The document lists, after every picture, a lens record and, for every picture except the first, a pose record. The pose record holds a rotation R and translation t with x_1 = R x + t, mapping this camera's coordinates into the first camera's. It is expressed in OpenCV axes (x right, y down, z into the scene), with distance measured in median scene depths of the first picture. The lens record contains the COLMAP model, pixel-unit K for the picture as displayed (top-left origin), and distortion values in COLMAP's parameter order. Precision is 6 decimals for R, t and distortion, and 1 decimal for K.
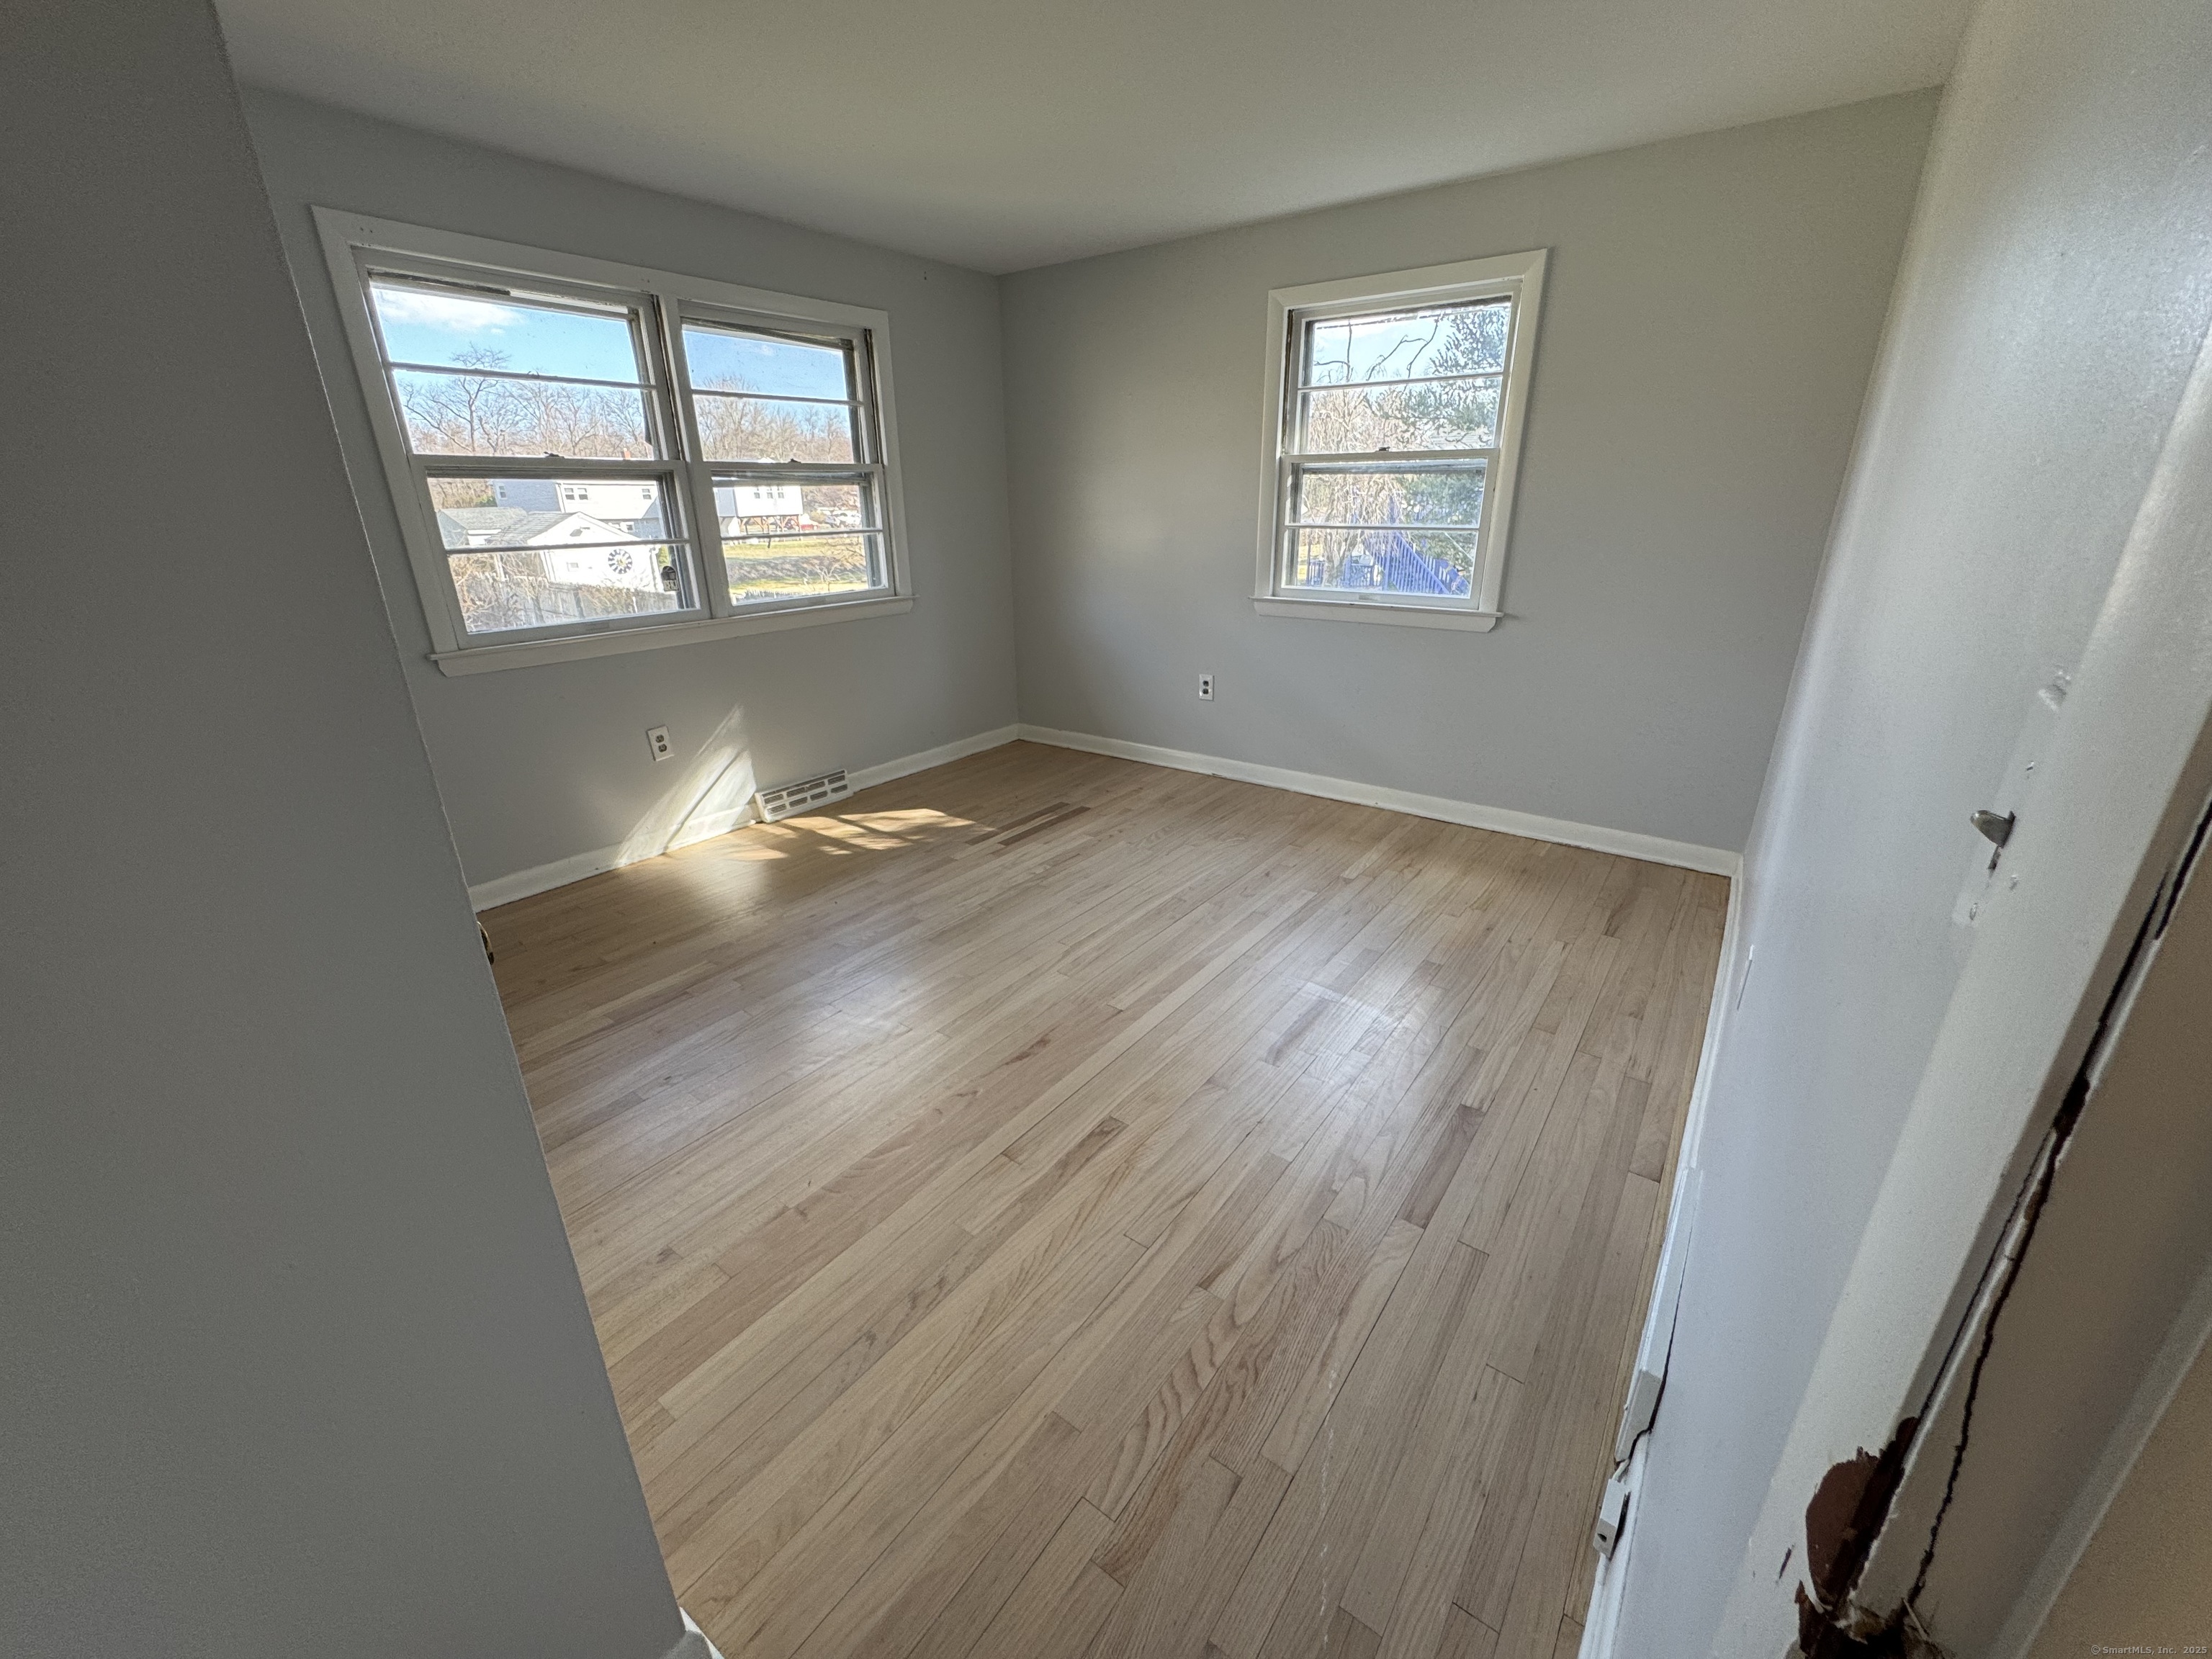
lens RADIAL K [[873.4, 0, 1103.9], [0, 873.4, 783.1], [0, 0, 1]] dist [-0.000742, 0.000367]
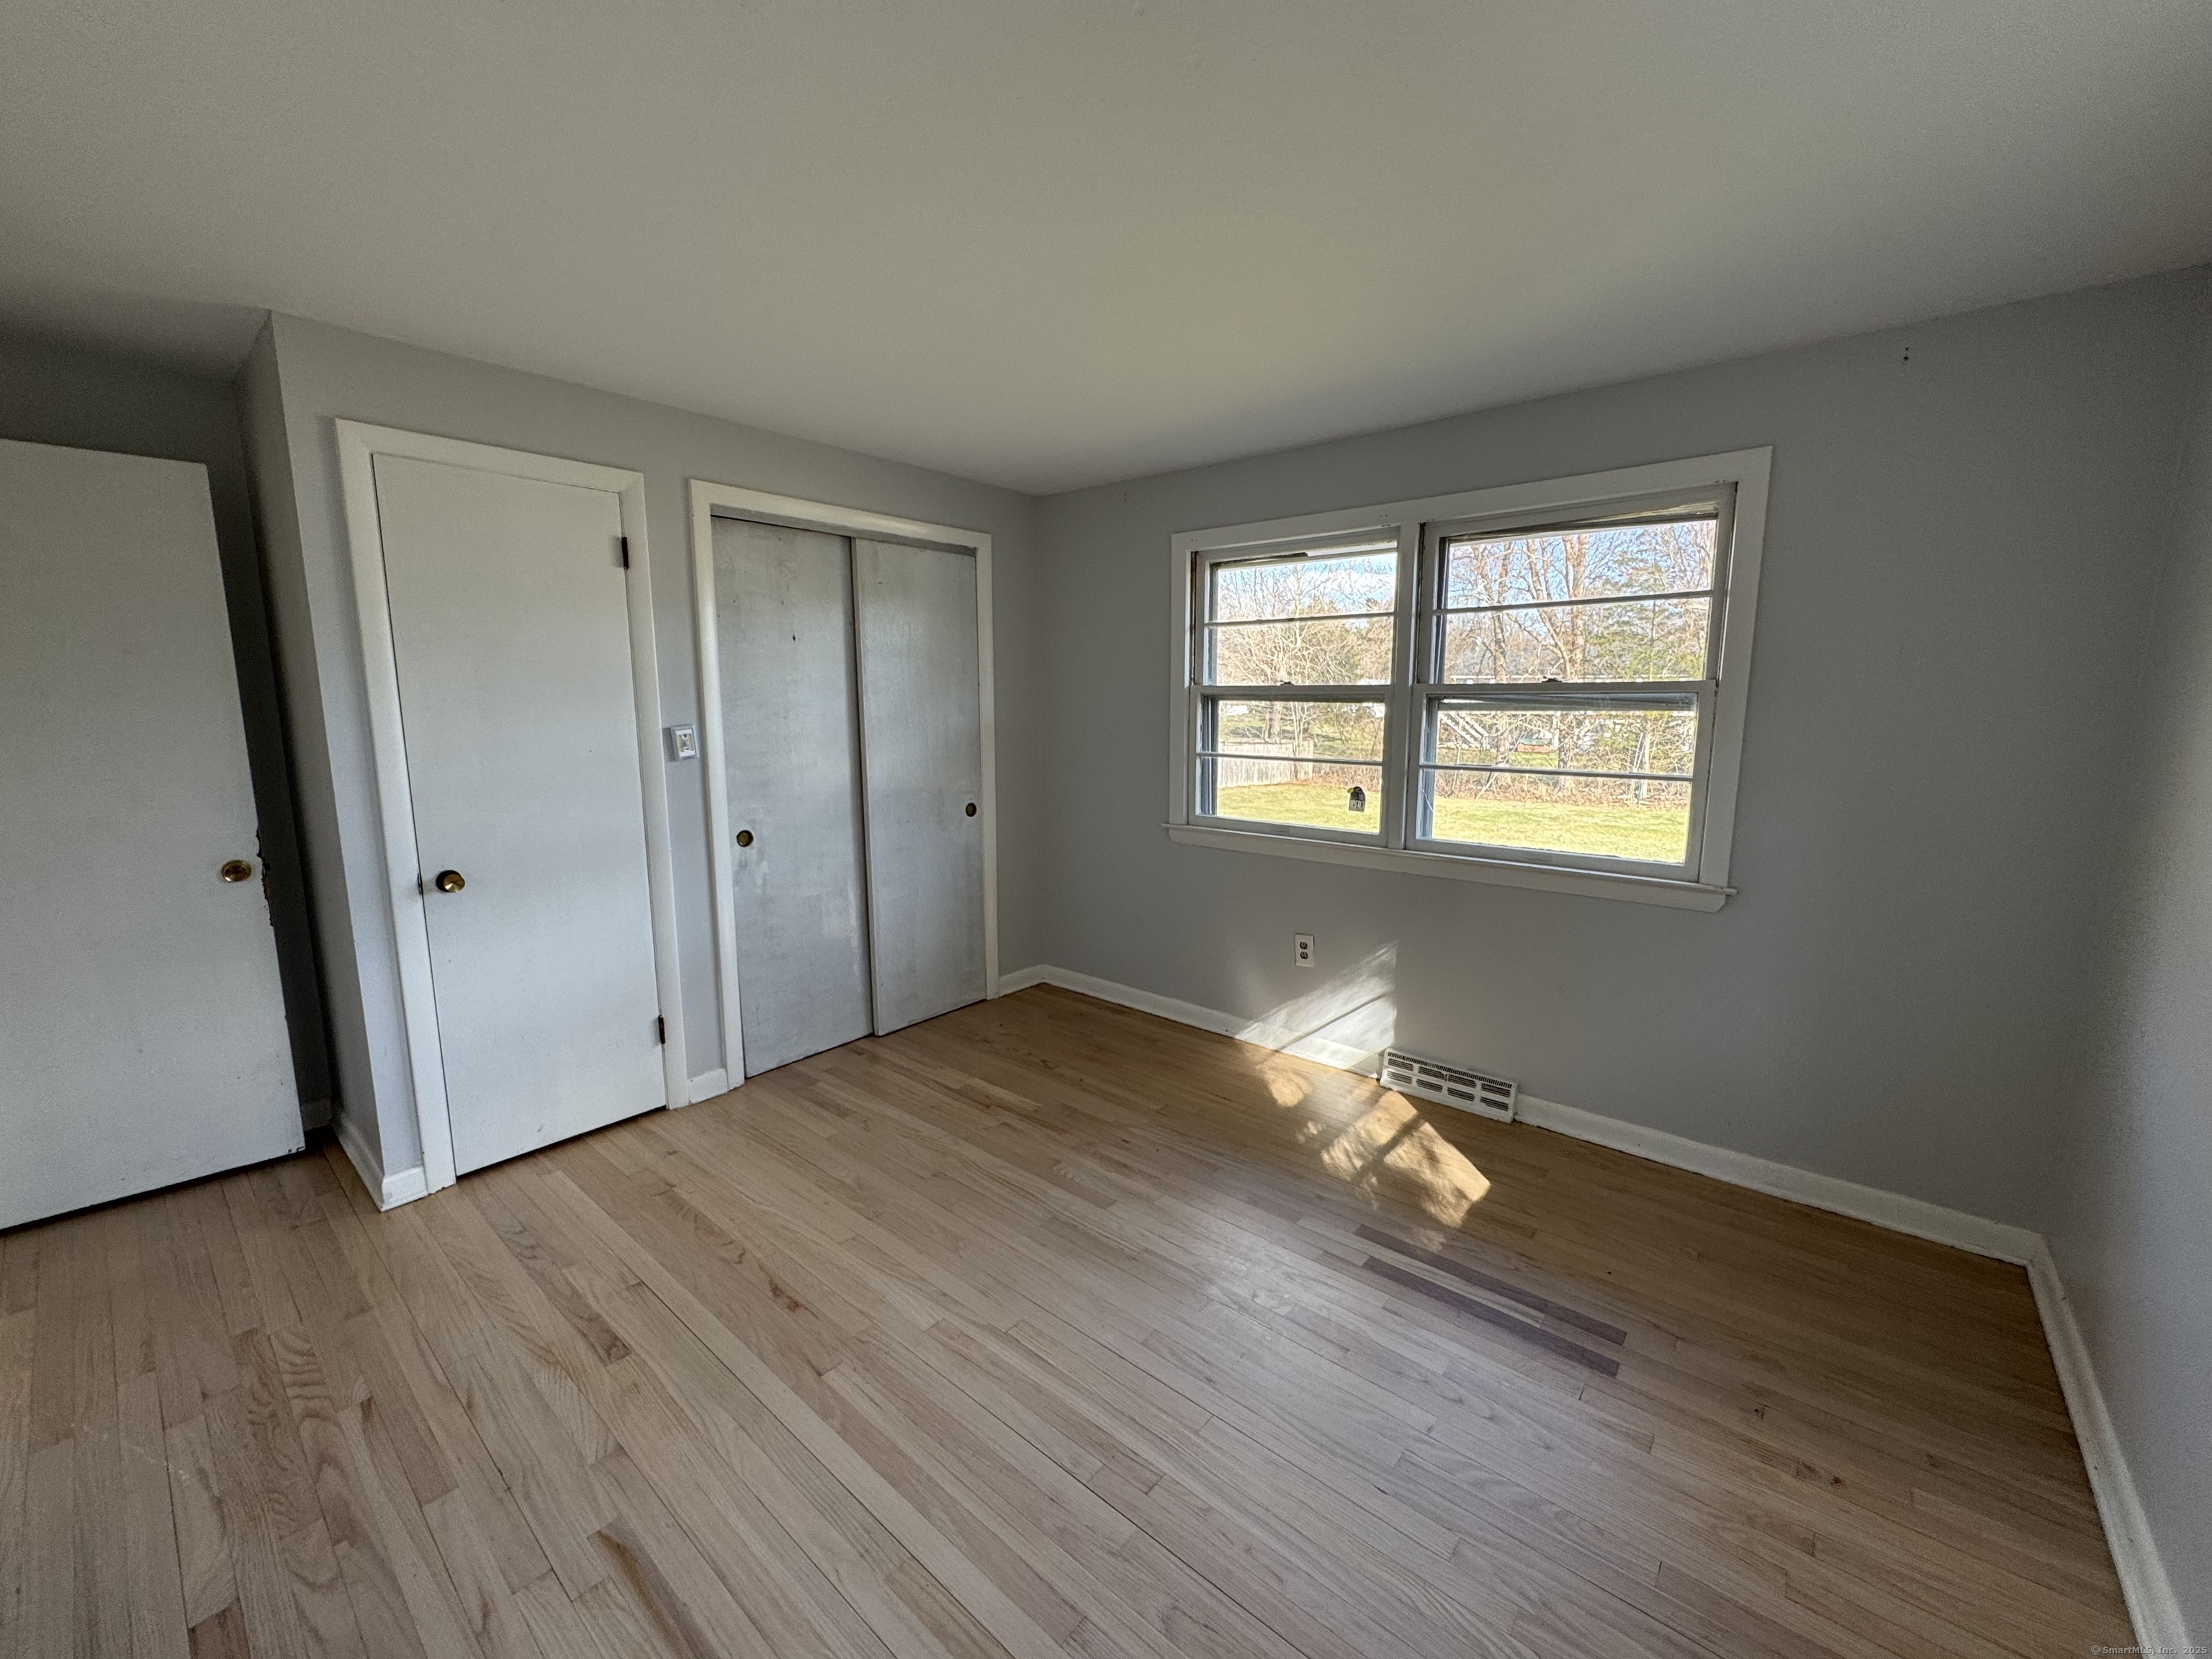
lens RADIAL K [[873.4, 0, 1103.9], [0, 873.4, 783.1], [0, 0, 1]] dist [-0.000742, 0.000367]
pose [[-0.045756, 0.110744, -0.992795, 0.485736], [-0.314137, 0.941822, 0.119536, -0.274484], [0.948274, 0.317343, -0.008306, 0.725444]]
